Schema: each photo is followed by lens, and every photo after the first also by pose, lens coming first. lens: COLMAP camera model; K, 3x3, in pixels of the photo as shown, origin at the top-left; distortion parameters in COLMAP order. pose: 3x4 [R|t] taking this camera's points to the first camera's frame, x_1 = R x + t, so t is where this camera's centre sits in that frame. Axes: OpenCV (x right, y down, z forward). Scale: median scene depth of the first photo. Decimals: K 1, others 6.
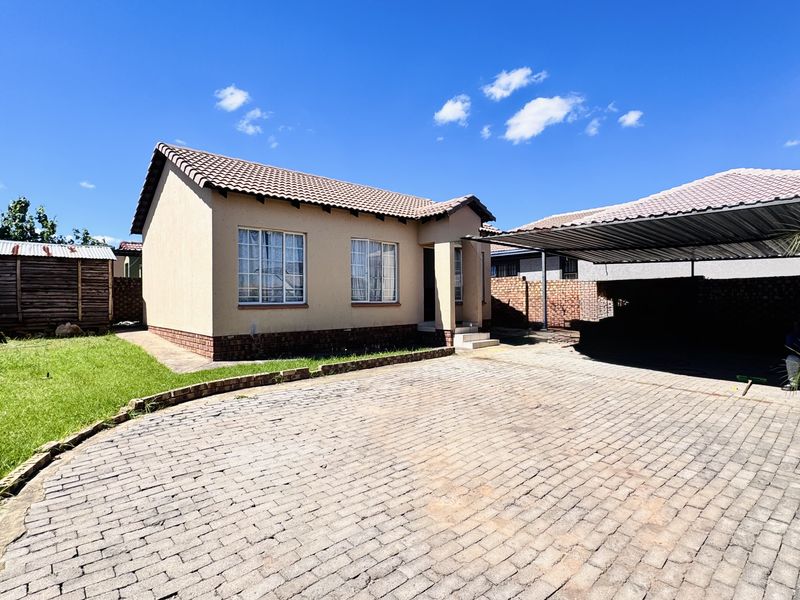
lens RADIAL K [[425.9, 0, 400.0], [0, 425.9, 300.0], [0, 0, 1]] dist [0.000326, 0.000221]
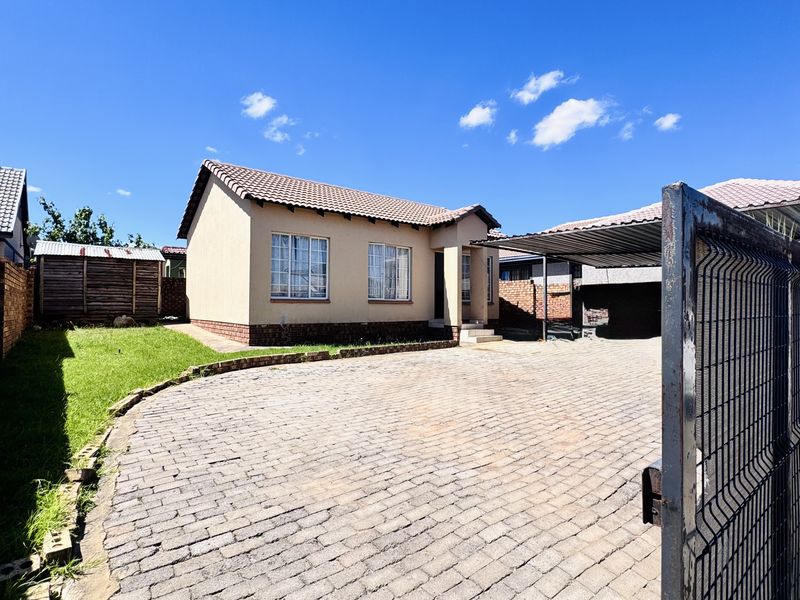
lens RADIAL K [[425.9, 0, 400.0], [0, 425.9, 300.0], [0, 0, 1]] dist [0.000326, 0.000221]
pose [[0.998323, 0.011820, -0.056674, 0.035988], [-0.012740, 0.999792, -0.015904, 0.025658], [0.056474, 0.016600, 0.998266, -0.128824]]
